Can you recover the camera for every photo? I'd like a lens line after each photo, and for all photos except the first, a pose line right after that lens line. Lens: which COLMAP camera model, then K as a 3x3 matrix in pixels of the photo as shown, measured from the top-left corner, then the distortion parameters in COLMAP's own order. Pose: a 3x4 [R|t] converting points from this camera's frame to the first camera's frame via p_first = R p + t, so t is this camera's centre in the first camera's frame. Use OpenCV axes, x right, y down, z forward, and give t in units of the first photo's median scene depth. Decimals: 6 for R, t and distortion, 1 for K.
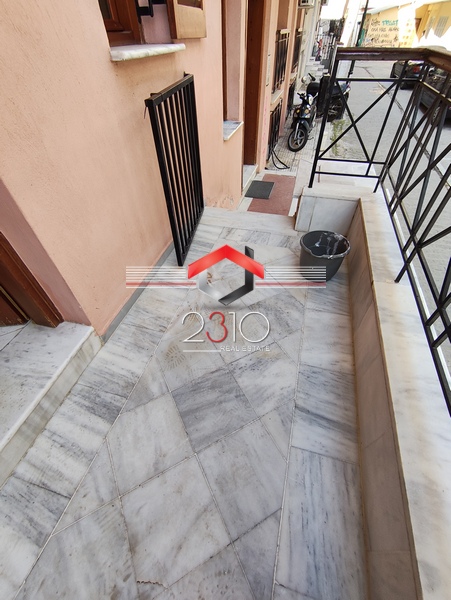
lens RADIAL K [[265.1, 0, 225.6], [0, 265.1, 299.1], [0, 0, 1]] dist [-0.001978, 0.001283]
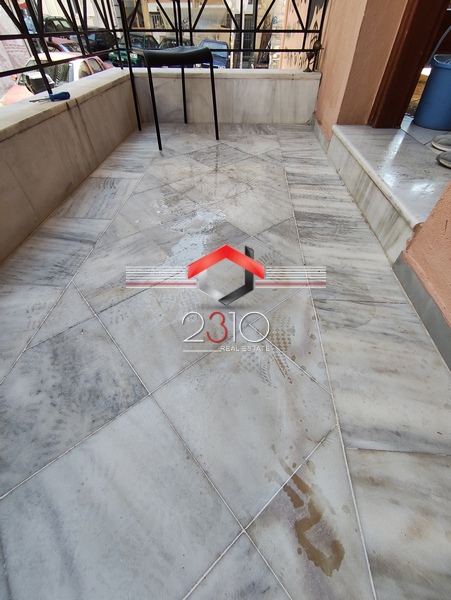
lens RADIAL K [[265.1, 0, 223.0], [0, 265.1, 301.3], [0, 0, 1]] dist [-0.001978, 0.001283]
pose [[-0.977607, 0.169569, -0.124625, 0.009472], [-0.131980, -0.032776, 0.990710, -0.442914], [0.163909, 0.984973, 0.054422, 1.146382]]
